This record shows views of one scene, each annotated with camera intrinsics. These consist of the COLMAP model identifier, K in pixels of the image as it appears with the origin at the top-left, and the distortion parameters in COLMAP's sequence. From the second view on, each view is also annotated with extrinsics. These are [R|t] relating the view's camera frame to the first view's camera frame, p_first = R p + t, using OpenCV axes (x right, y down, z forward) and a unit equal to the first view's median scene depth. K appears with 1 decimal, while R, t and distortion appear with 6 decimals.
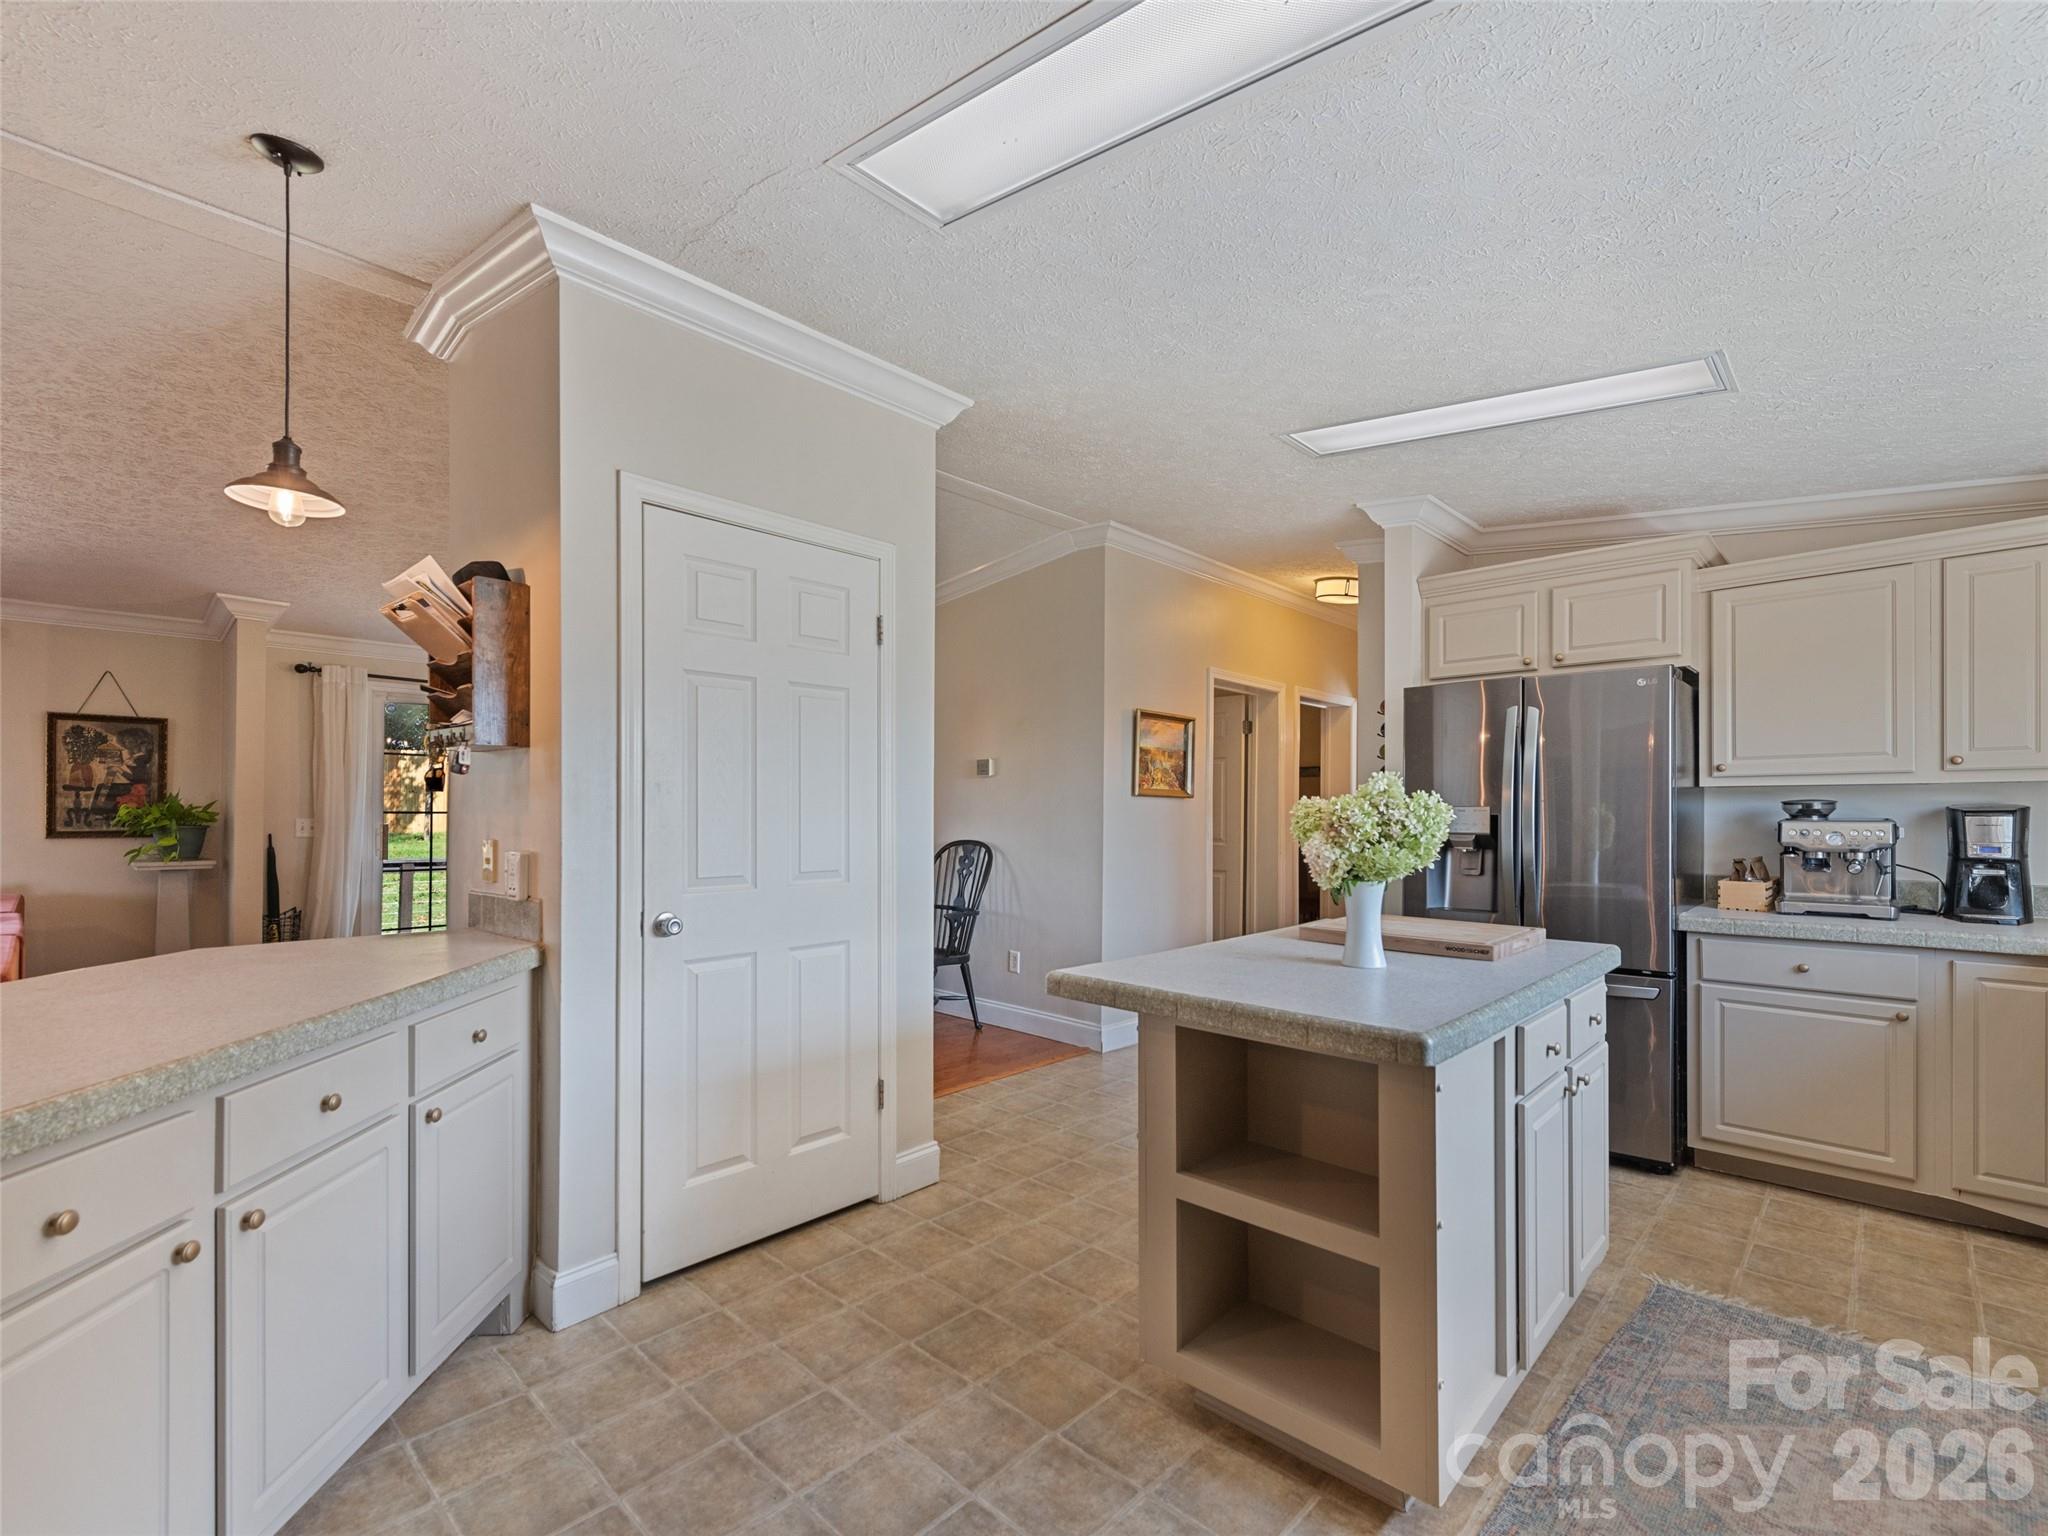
lens RADIAL K [[918.3, 0, 1034.3], [0, 918.3, 814.1], [0, 0, 1]] dist [0.008951, -0.000311]
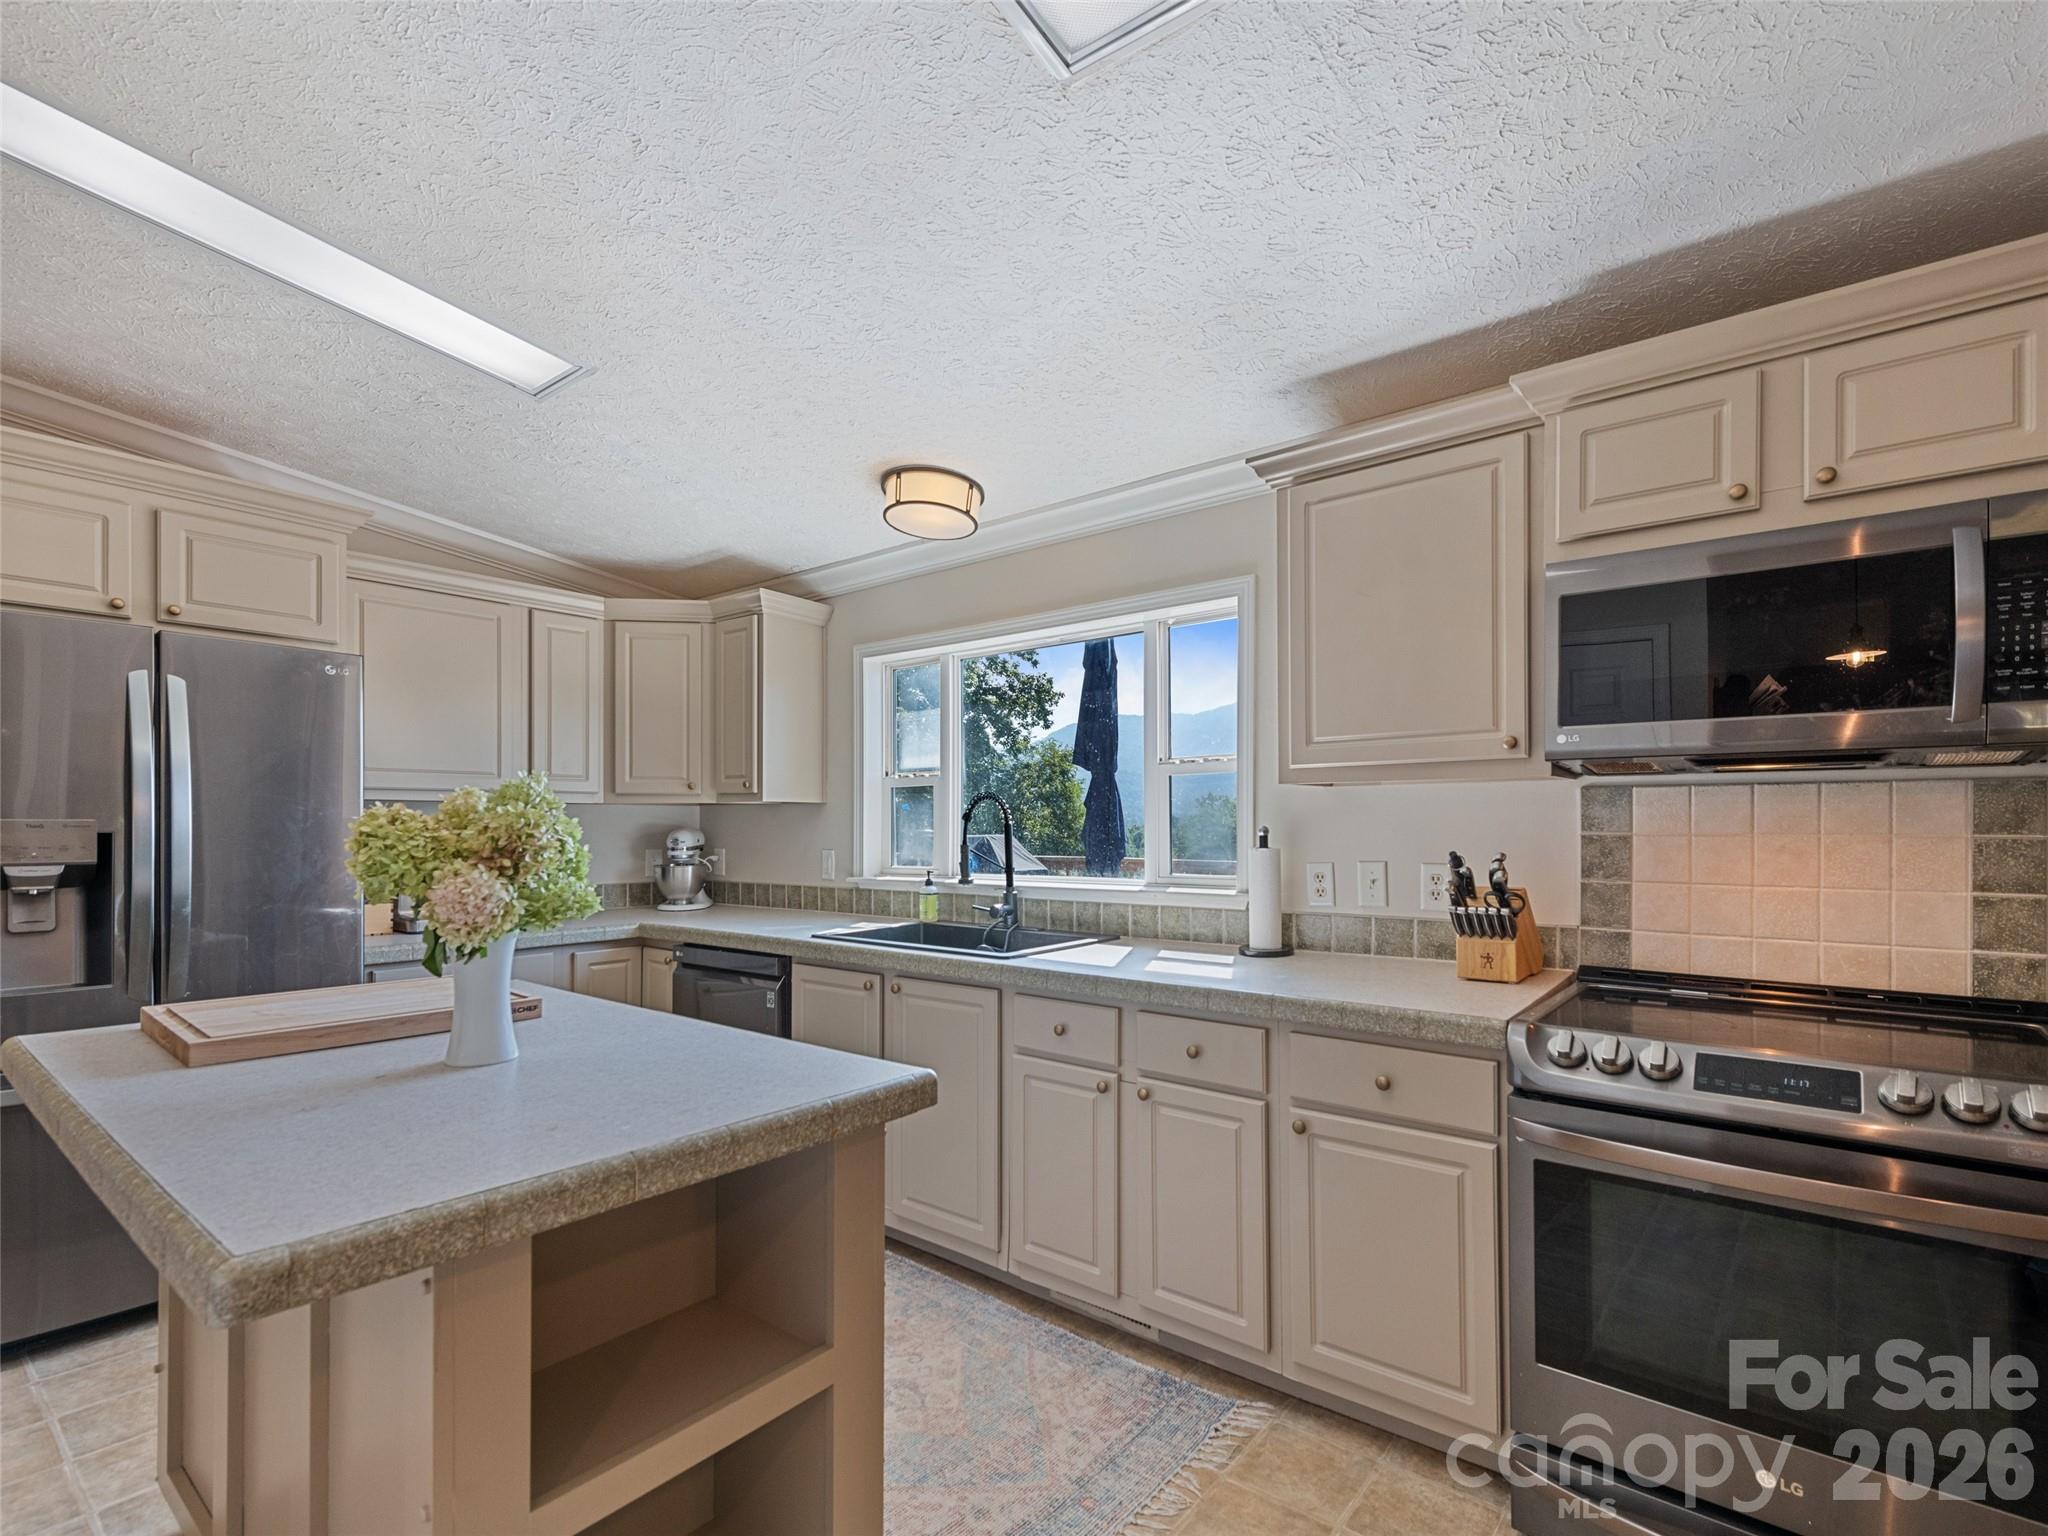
lens RADIAL K [[959.5, 0, 1034.6], [0, 959.5, 825.0], [0, 0, 1]] dist [0.012220, -0.000306]
pose [[-0.076223, 0.001624, 0.997089, -0.243045], [0.003101, 0.999994, -0.001391, -0.001975], [-0.997086, 0.002986, -0.076228, 0.434127]]
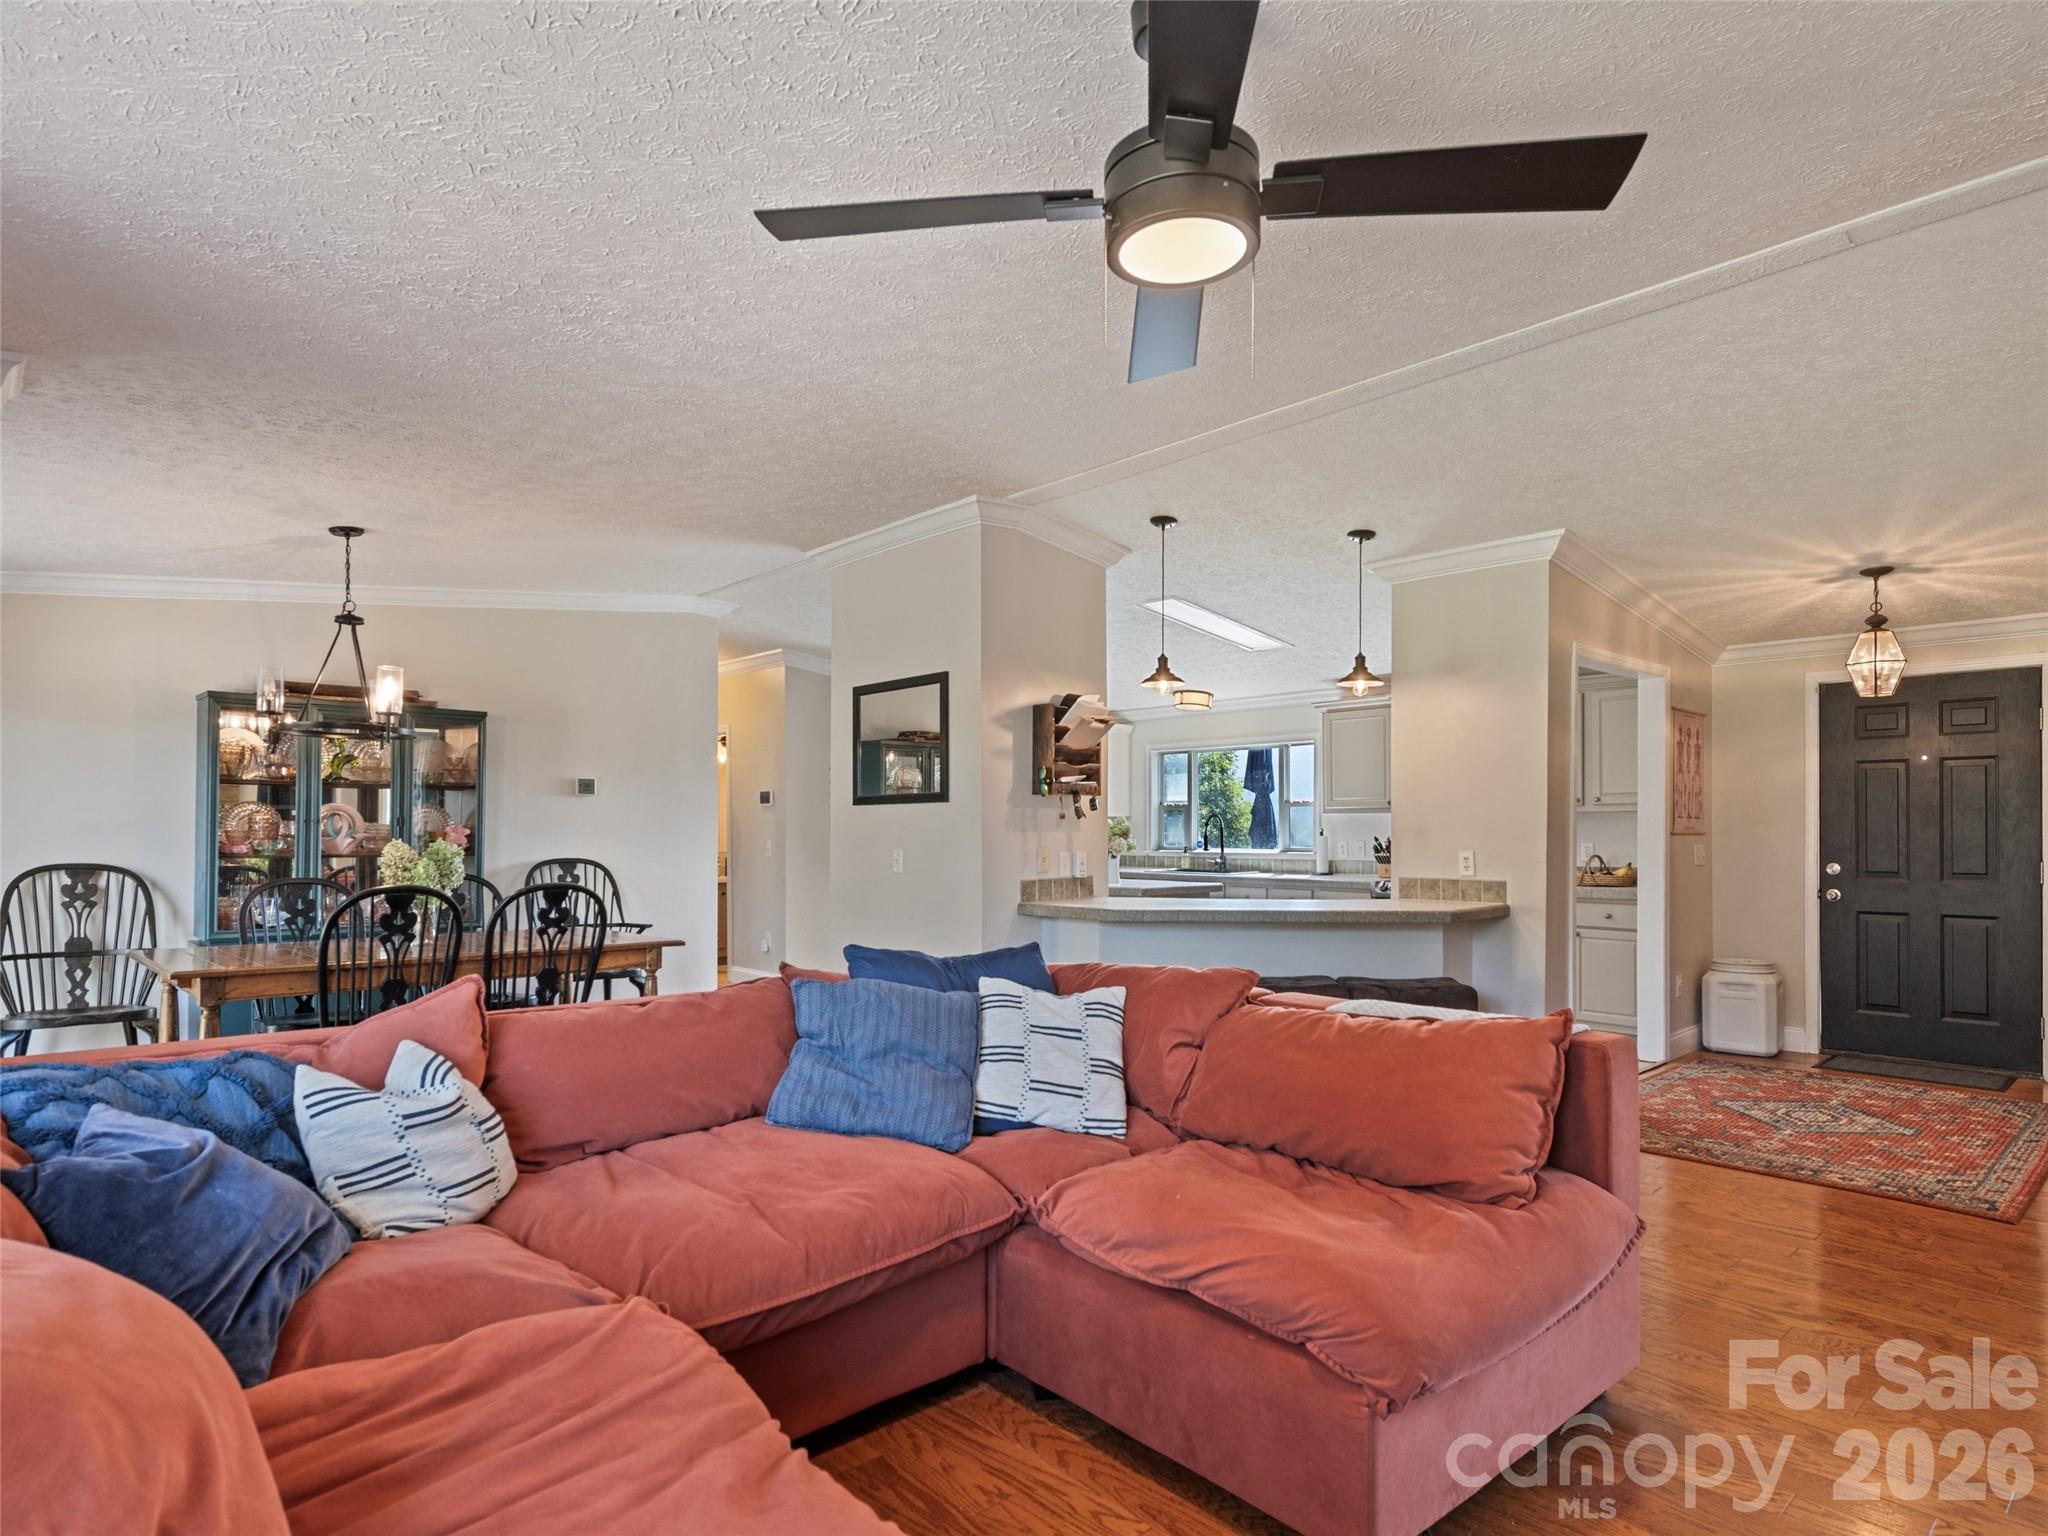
lens RADIAL K [[1144.0, 0, 1029.1], [0, 1144.0, 828.5], [0, 0, 1]] dist [0.052849, 0.000227]
pose [[0.055832, -0.002571, 0.998437, -2.099578], [0.003644, 0.999991, 0.002372, -0.009058], [-0.998434, 0.003505, 0.055841, 0.701070]]
